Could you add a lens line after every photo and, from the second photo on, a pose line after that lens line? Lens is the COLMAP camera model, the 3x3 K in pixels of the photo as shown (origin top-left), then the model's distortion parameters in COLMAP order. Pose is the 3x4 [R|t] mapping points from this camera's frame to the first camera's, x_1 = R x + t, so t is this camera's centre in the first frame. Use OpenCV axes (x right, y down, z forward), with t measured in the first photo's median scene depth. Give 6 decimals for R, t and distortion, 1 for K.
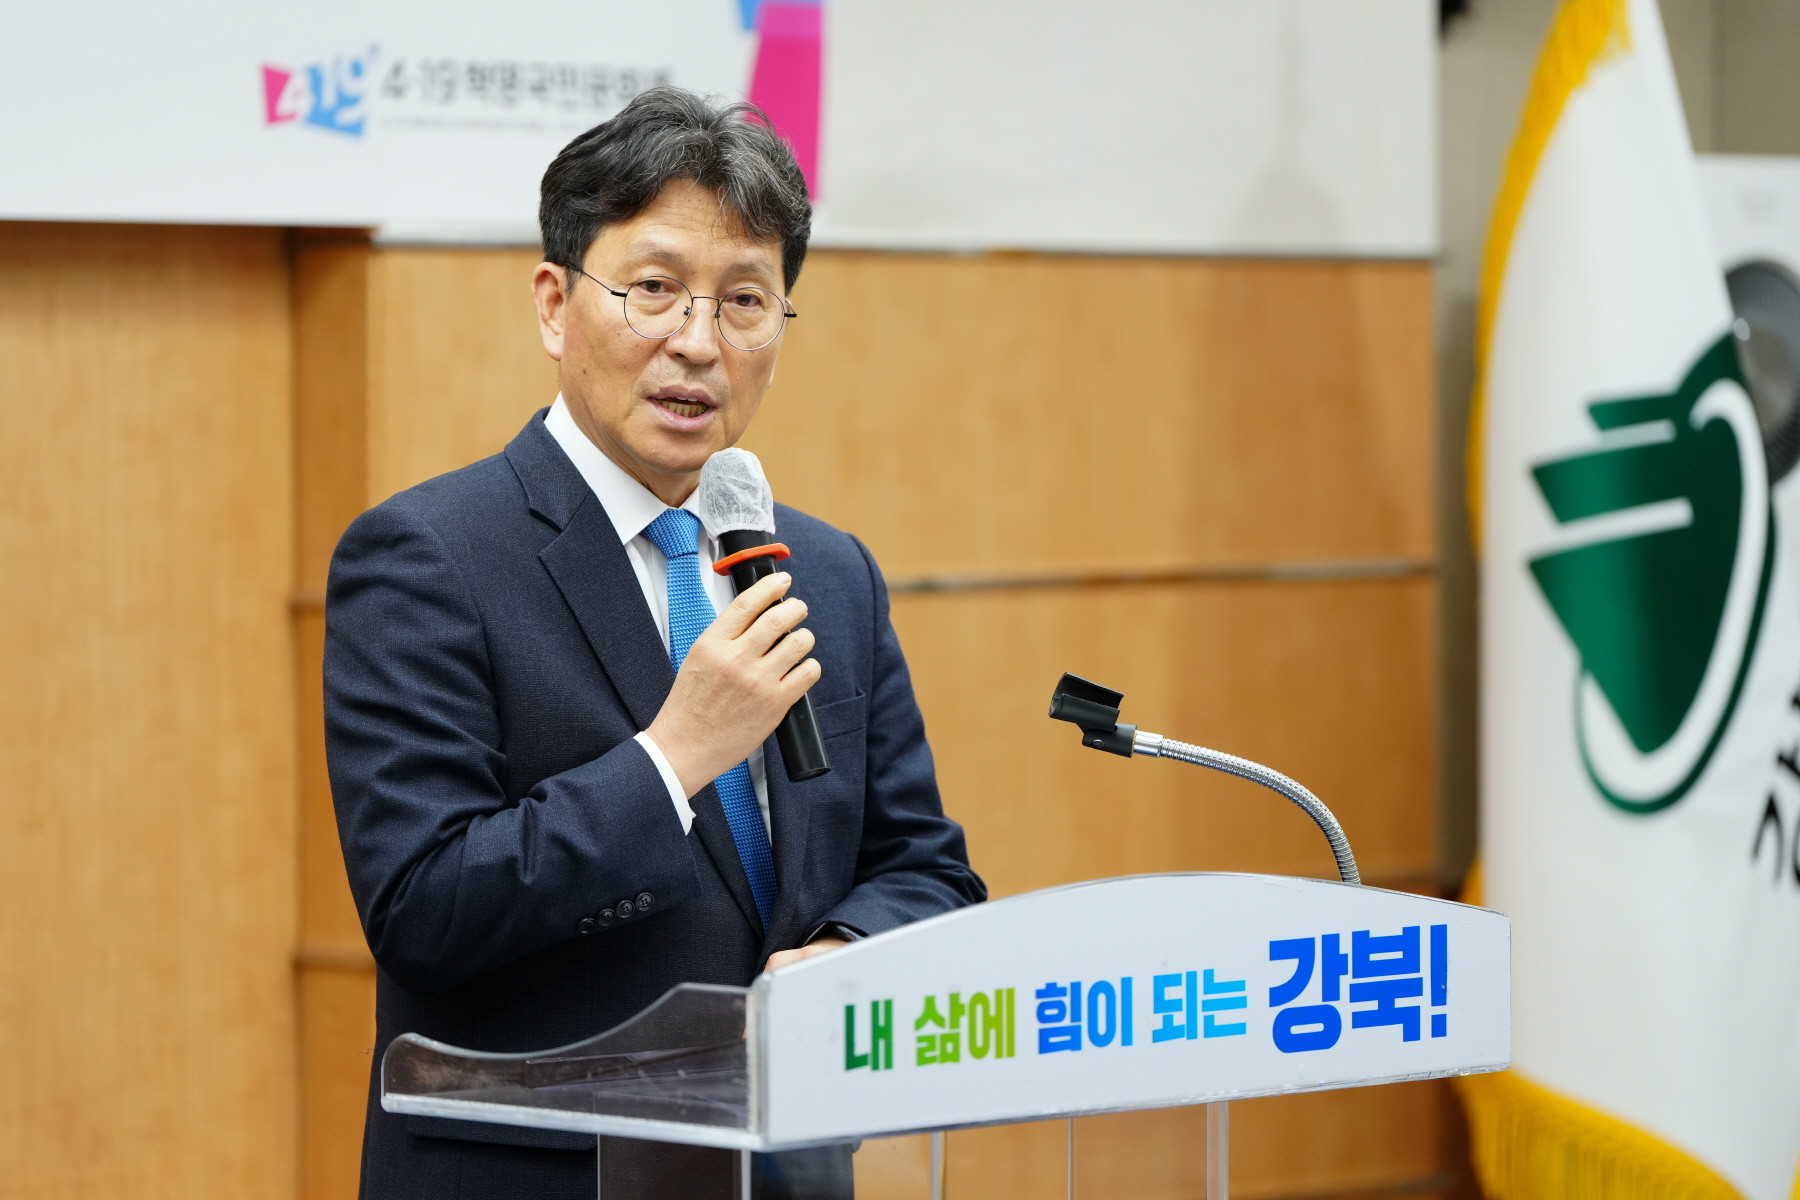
lens RADIAL K [[6963.2, 0, 903.1], [0, 6963.2, 593.1], [0, 0, 1]] dist [-0.115429, 0.000000]
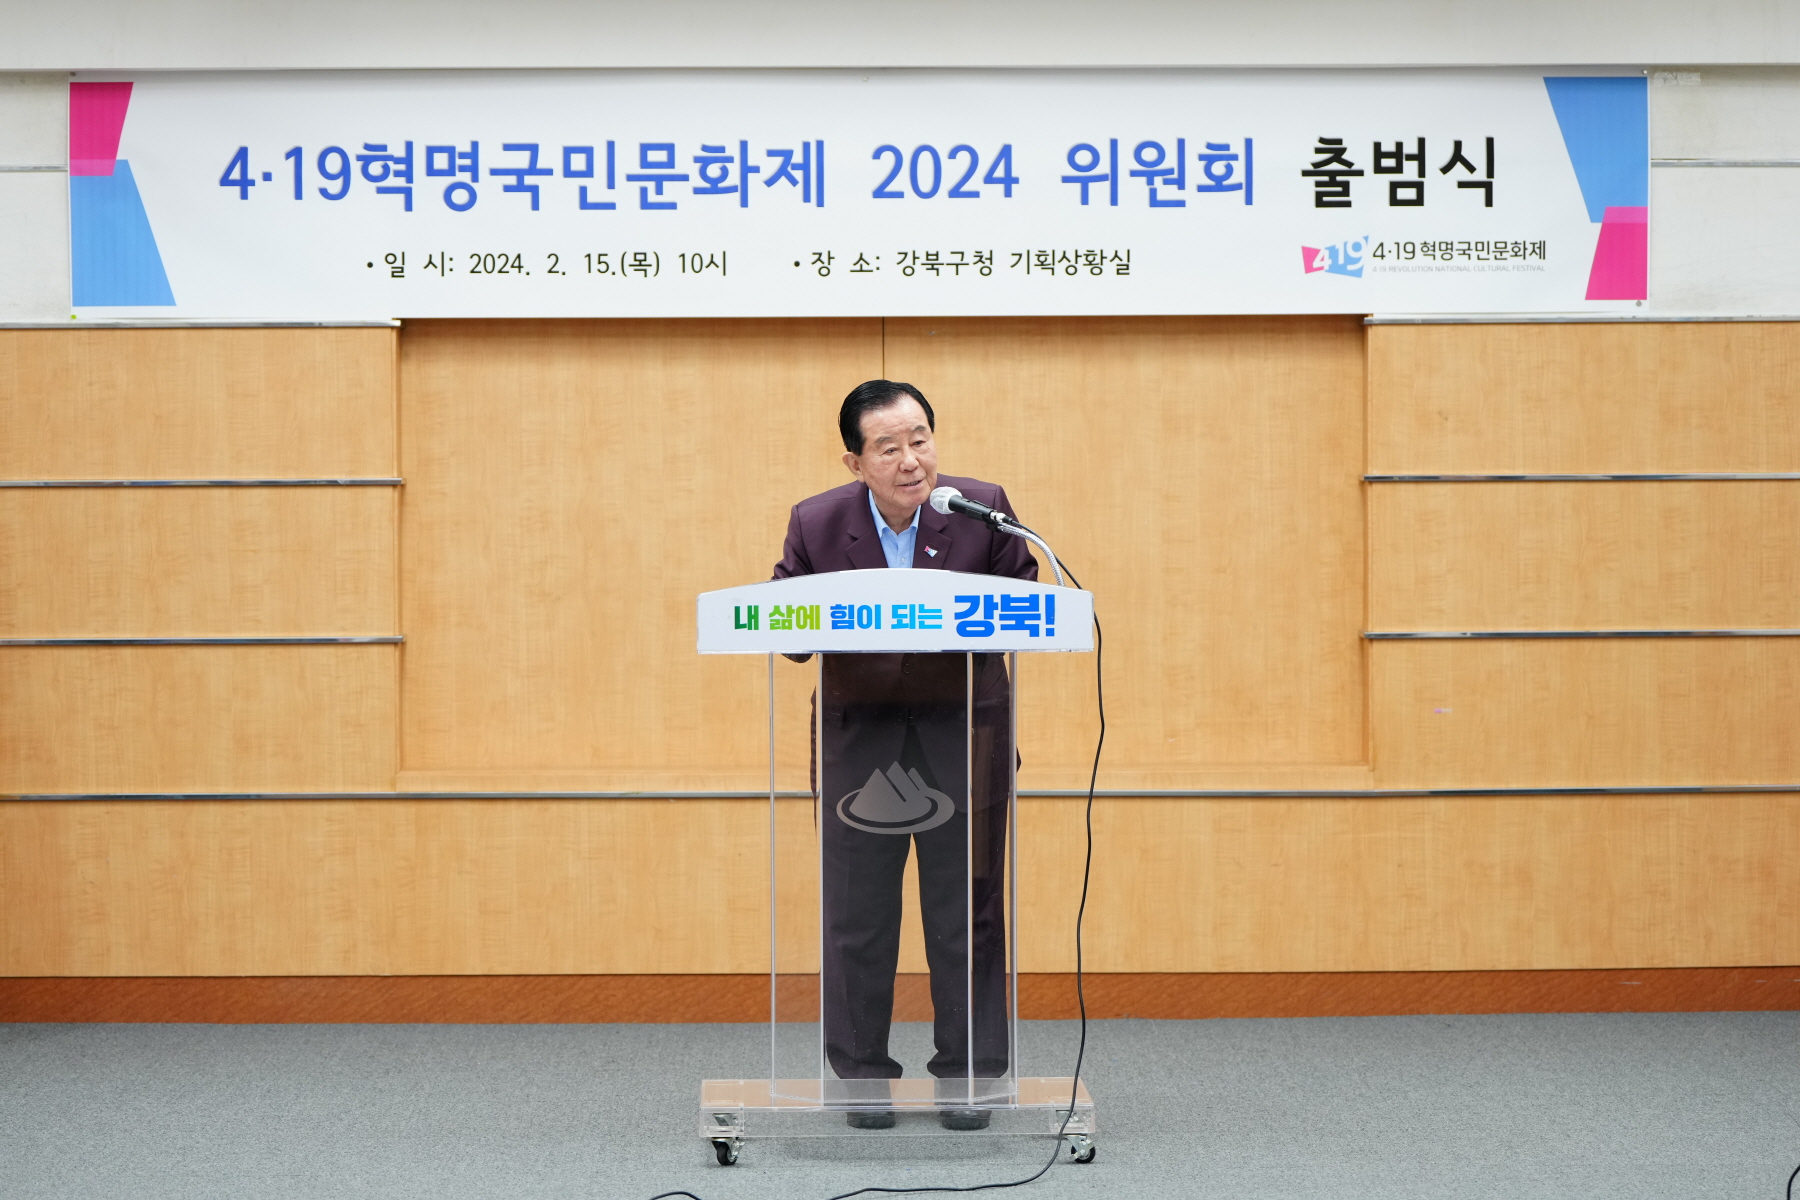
lens RADIAL K [[4728.8, 0, 902.6], [0, 4728.8, 583.6], [0, 0, 1]] dist [-0.002035, 0.000000]
pose [[0.735819, 0.028812, -0.676565, 1.294942], [-0.016698, 0.999563, 0.024407, 0.000516], [0.676973, -0.006662, 0.735978, -0.377784]]
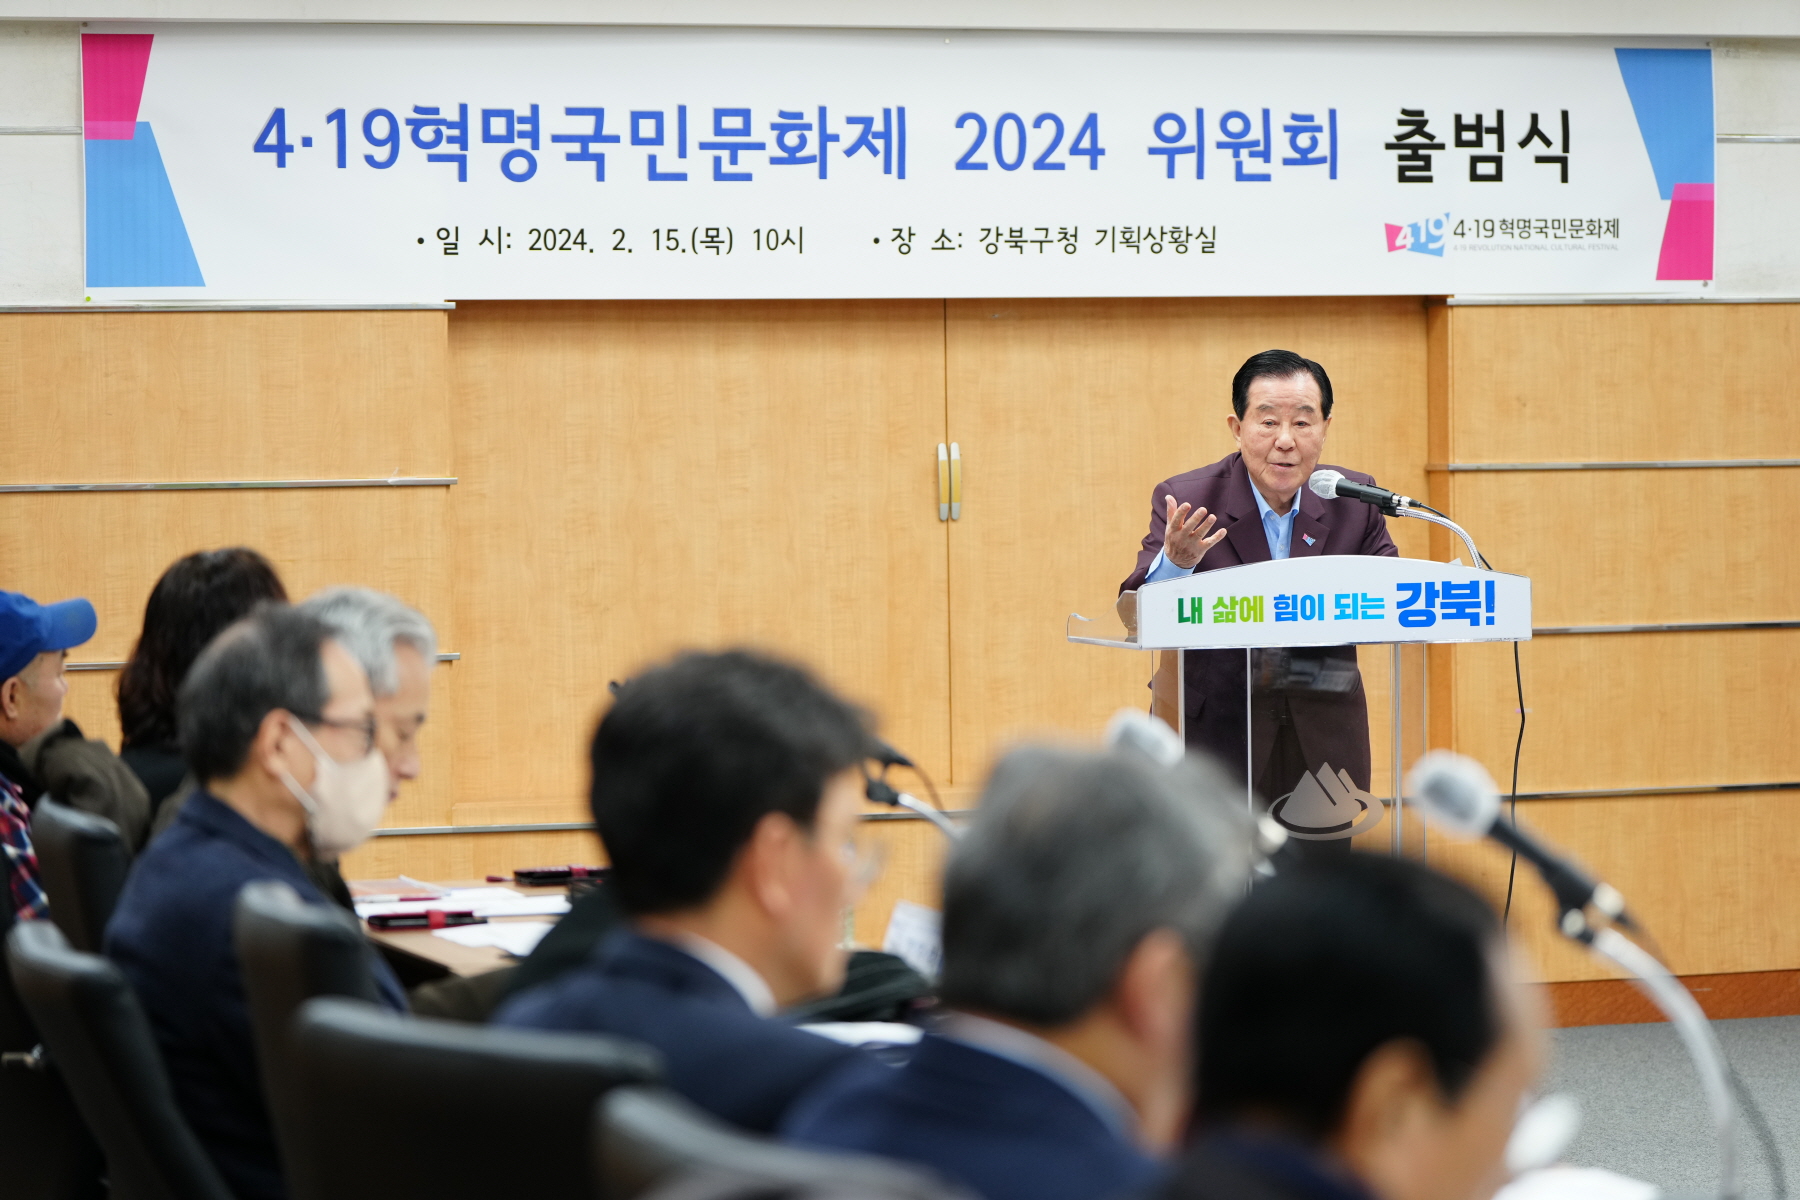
lens RADIAL K [[5128.3, 0, 879.5], [0, 5128.3, 590.7], [0, 0, 1]] dist [-0.001197, 0.000000]
pose [[0.888684, 0.009759, -0.458417, 0.750150], [-0.004314, 0.999907, 0.012923, 0.029369], [0.458501, -0.009507, 0.888643, -0.763952]]
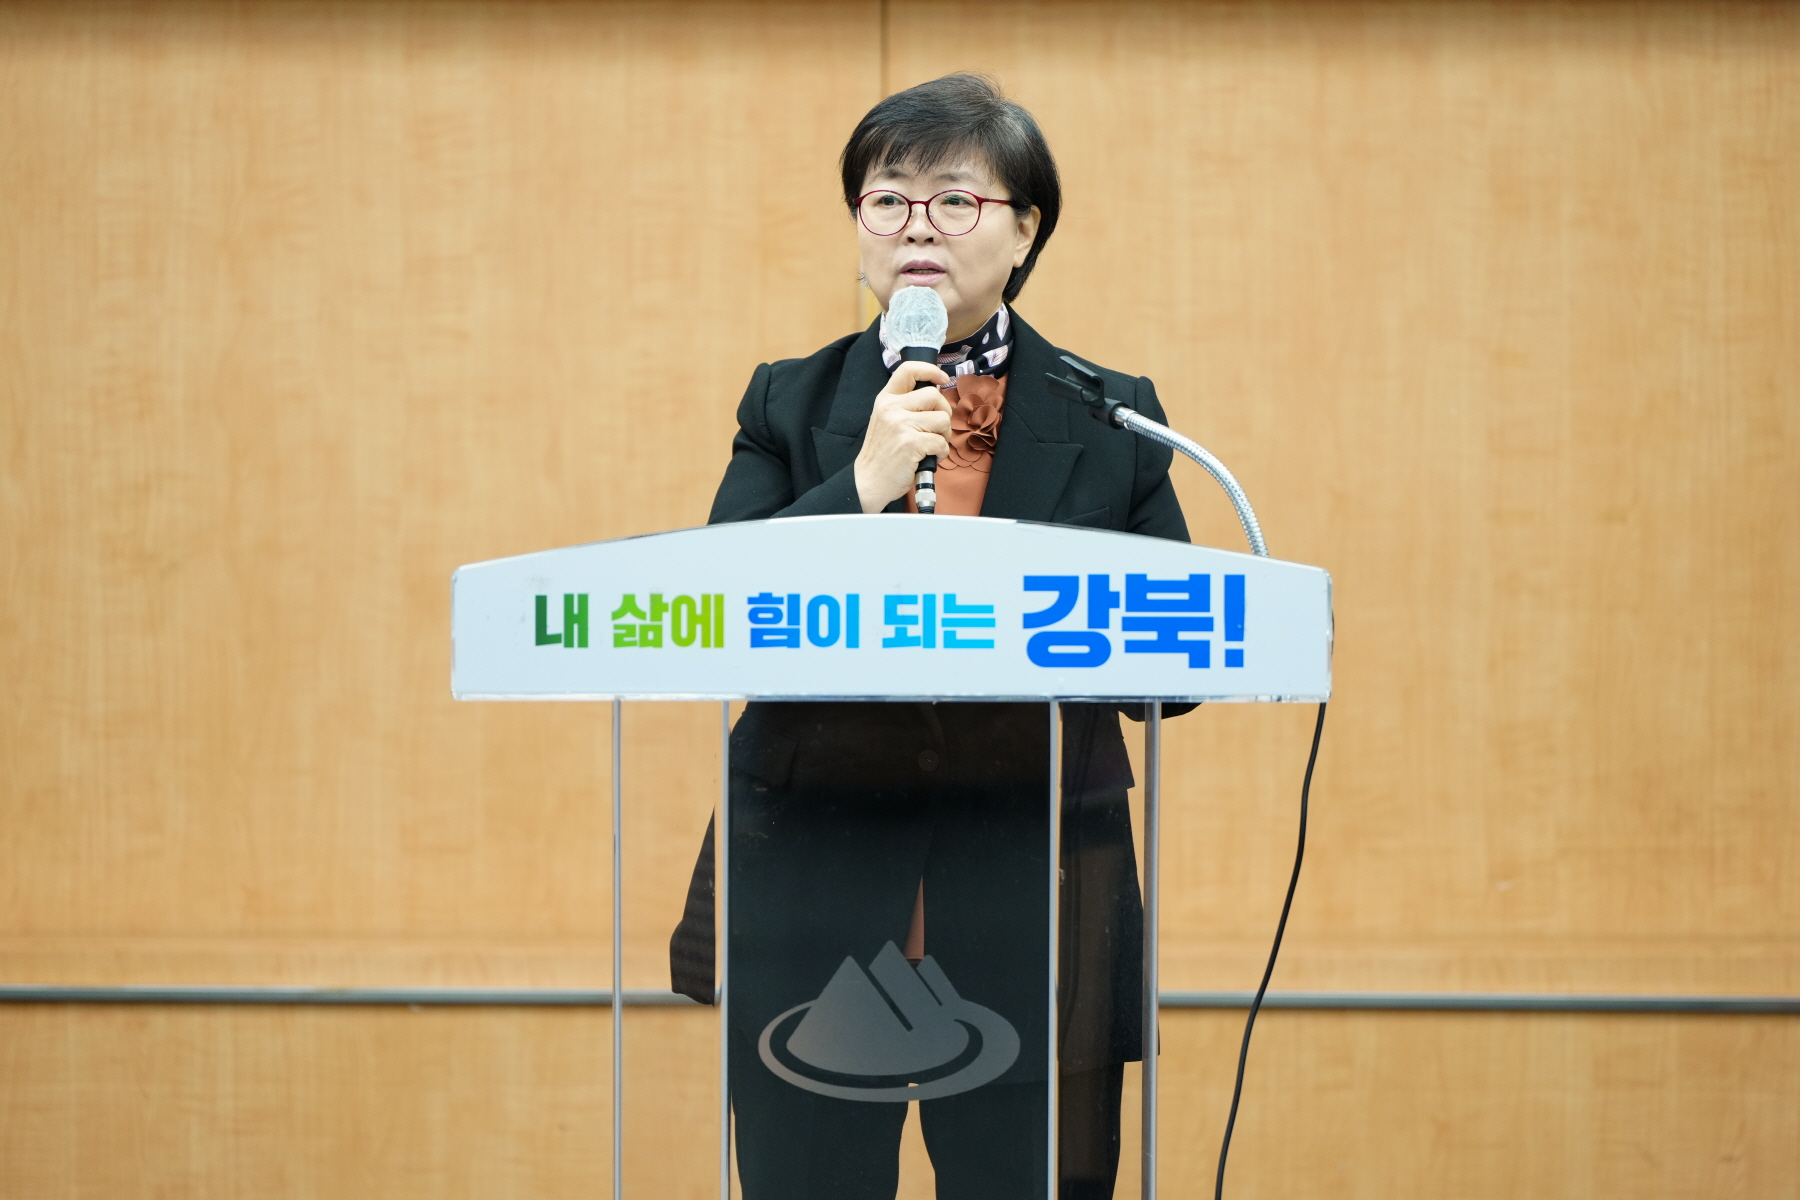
lens RADIAL K [[9689.6, 0, 901.0], [0, 9689.6, 595.1], [0, 0, 1]] dist [-0.146815, 0.000000]
pose [[0.730647, 0.040625, -0.681546, 1.208709], [-0.024658, 0.999147, 0.033121, -0.002655], [0.682310, -0.007394, 0.731025, -0.267754]]
